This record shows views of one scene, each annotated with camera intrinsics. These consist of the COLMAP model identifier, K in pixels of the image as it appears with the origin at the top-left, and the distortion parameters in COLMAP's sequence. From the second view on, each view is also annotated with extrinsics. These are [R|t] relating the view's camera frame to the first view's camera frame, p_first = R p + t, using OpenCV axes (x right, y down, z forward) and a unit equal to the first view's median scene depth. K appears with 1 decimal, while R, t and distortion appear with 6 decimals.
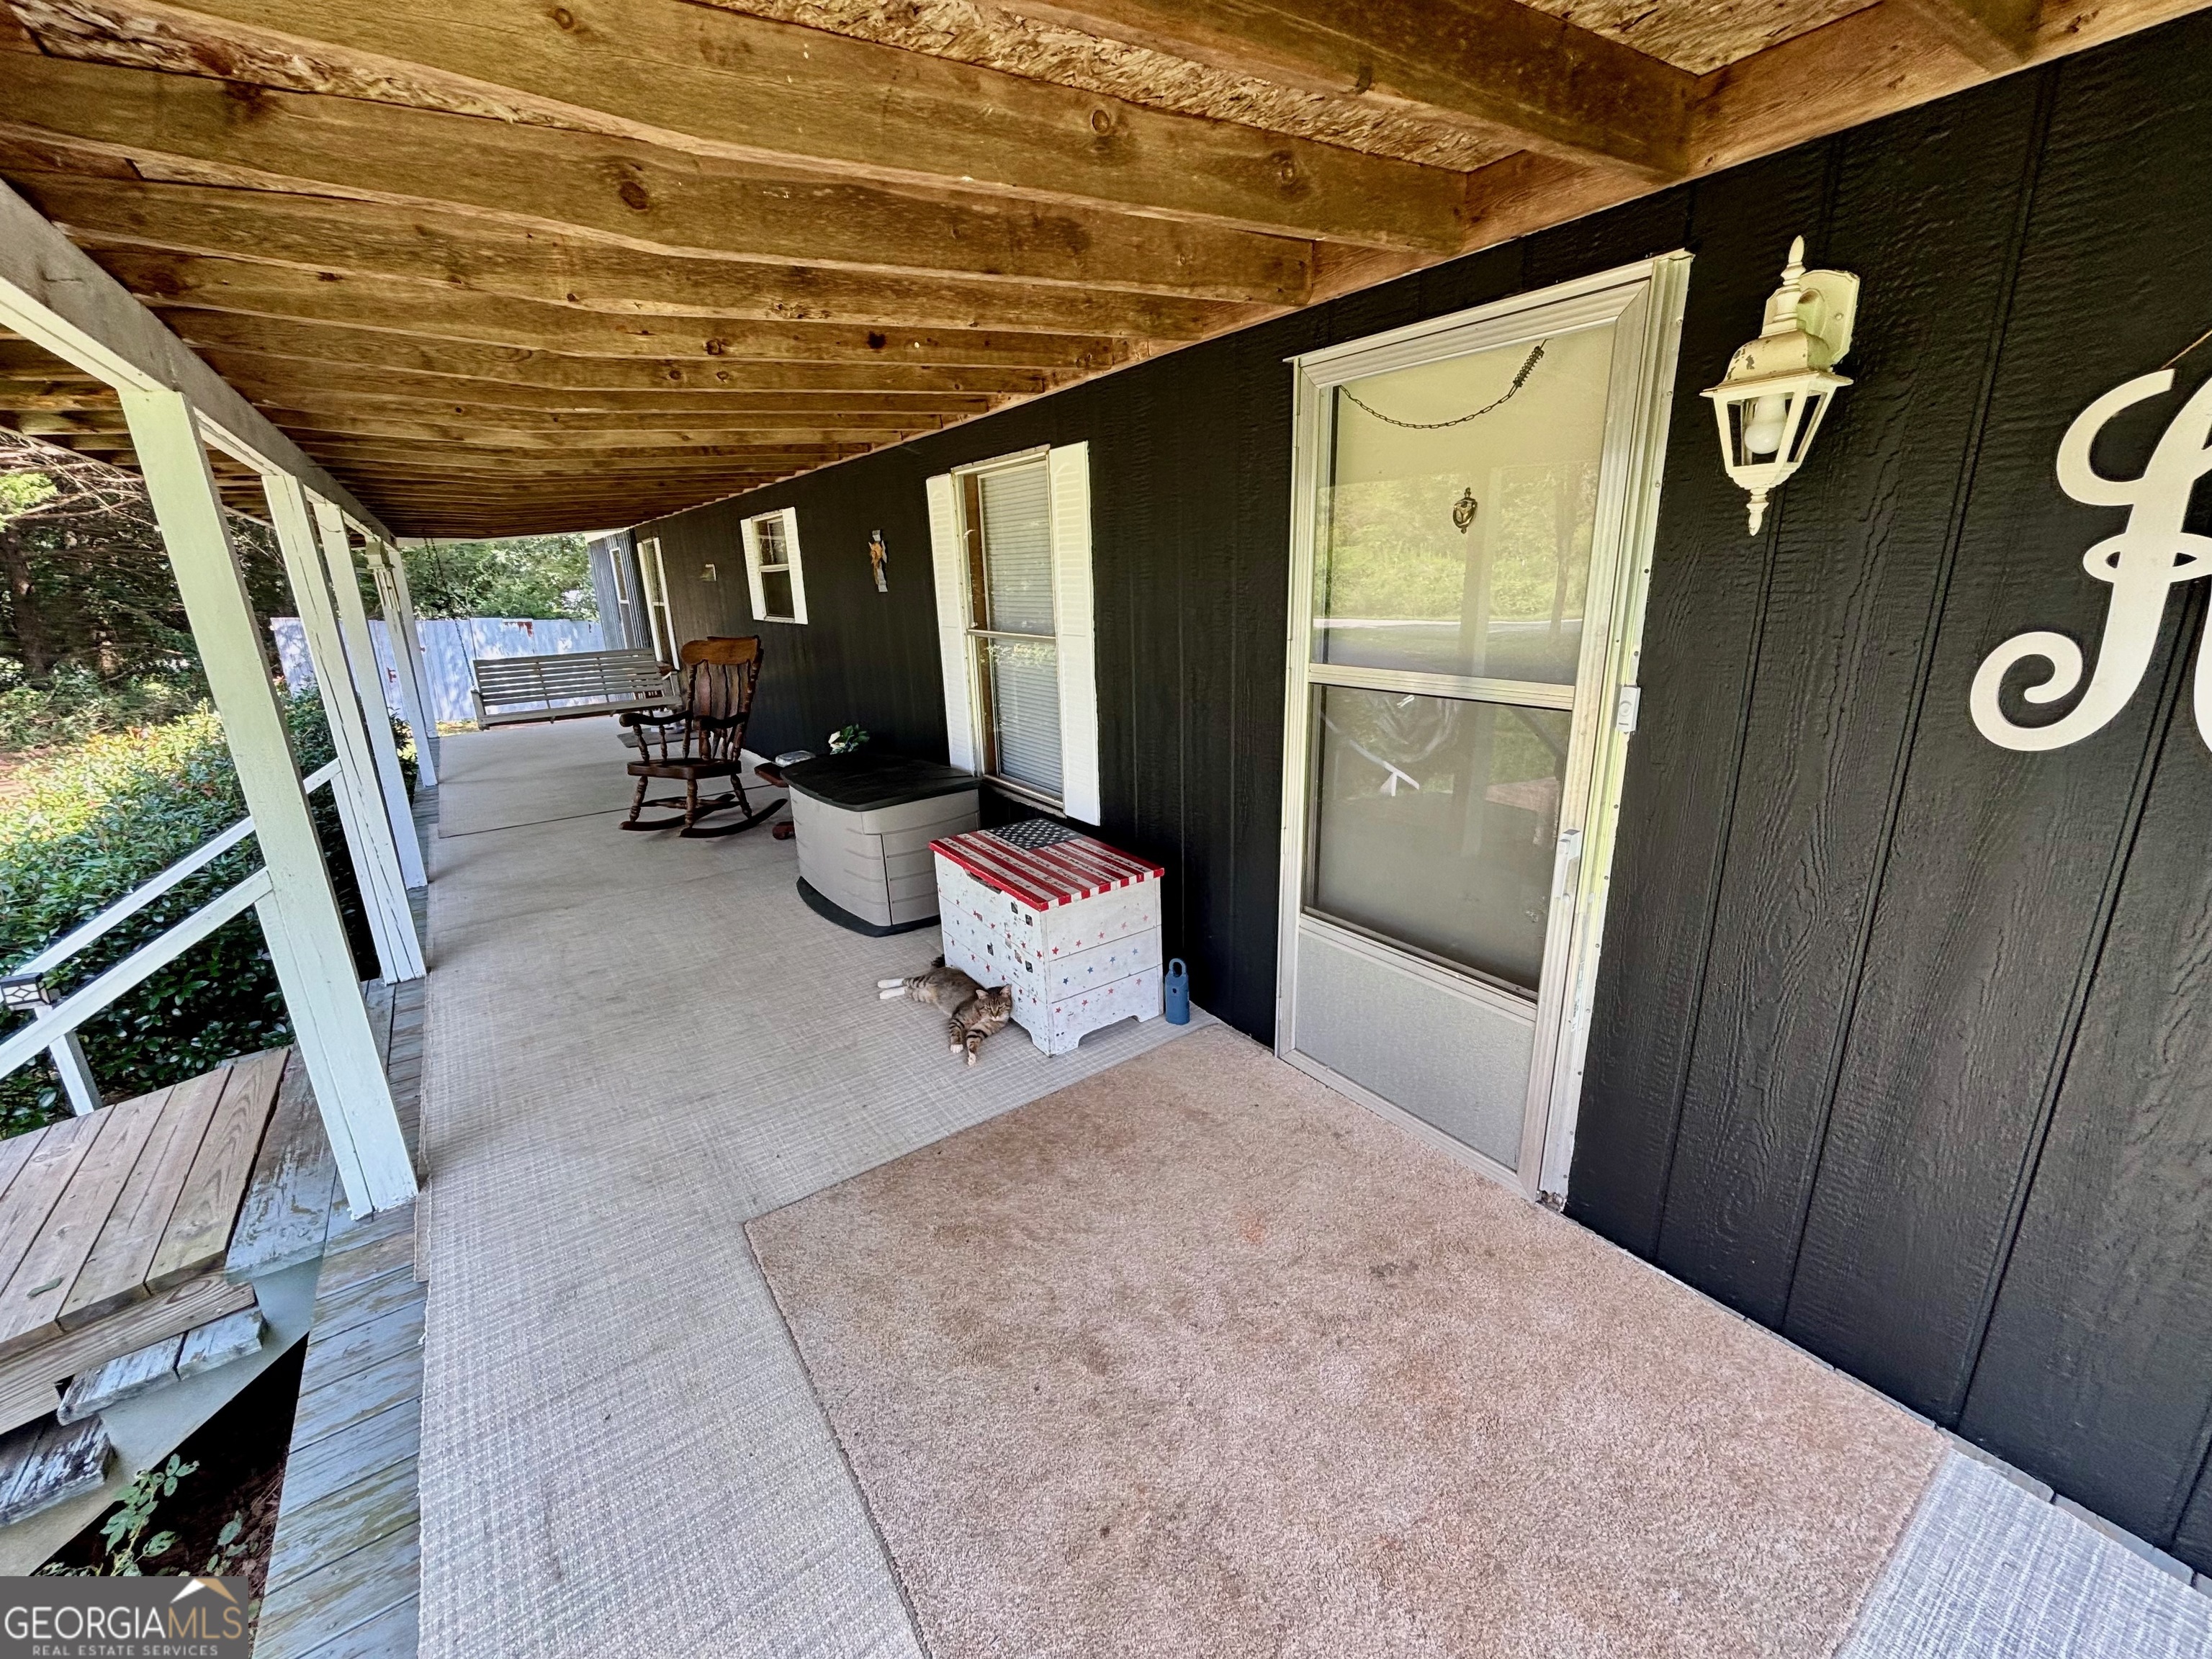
lens RADIAL K [[902.9, 0, 1106.0], [0, 902.9, 829.5], [0, 0, 1]] dist [0.017352, -0.000041]
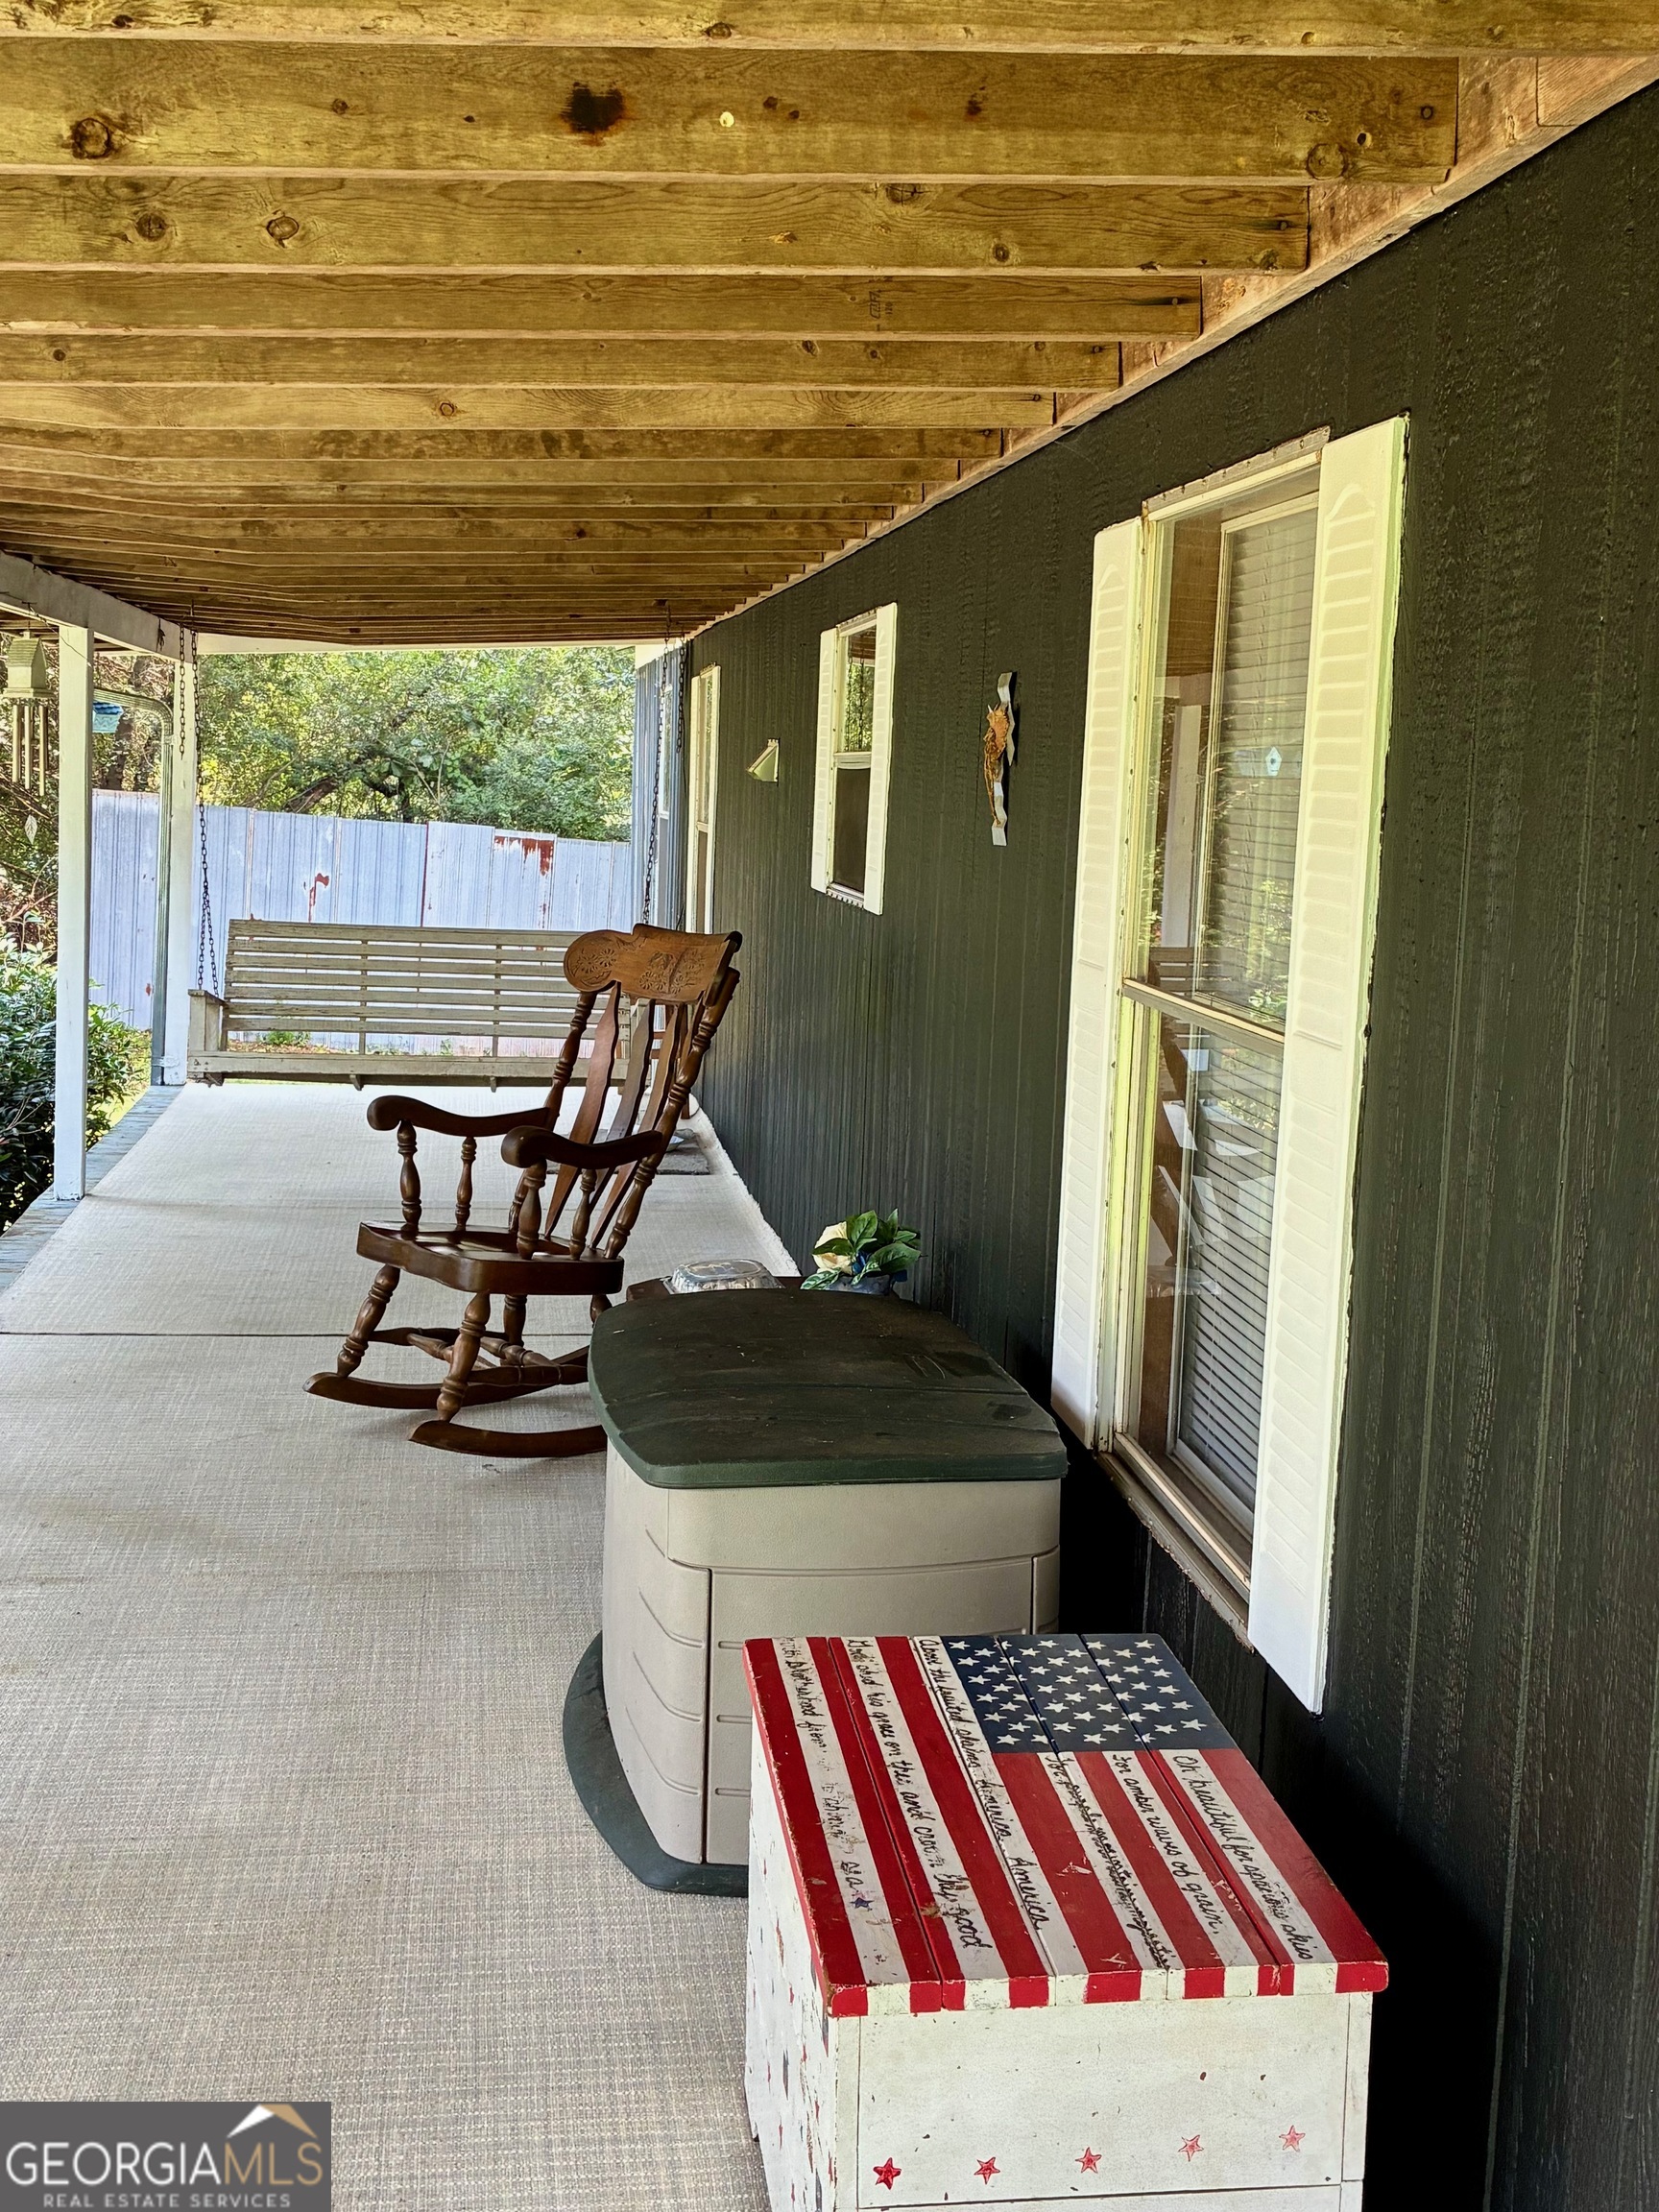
lens RADIAL K [[2528.6, 0, 829.5], [0, 2528.6, 1106.0], [0, 0, 1]] dist [0.176599, -0.338333]
pose [[0.891118, 0.128127, -0.435308, 0.193857], [-0.191918, 0.975703, -0.105691, -0.081297], [0.411189, 0.177727, 0.894056, 0.202531]]
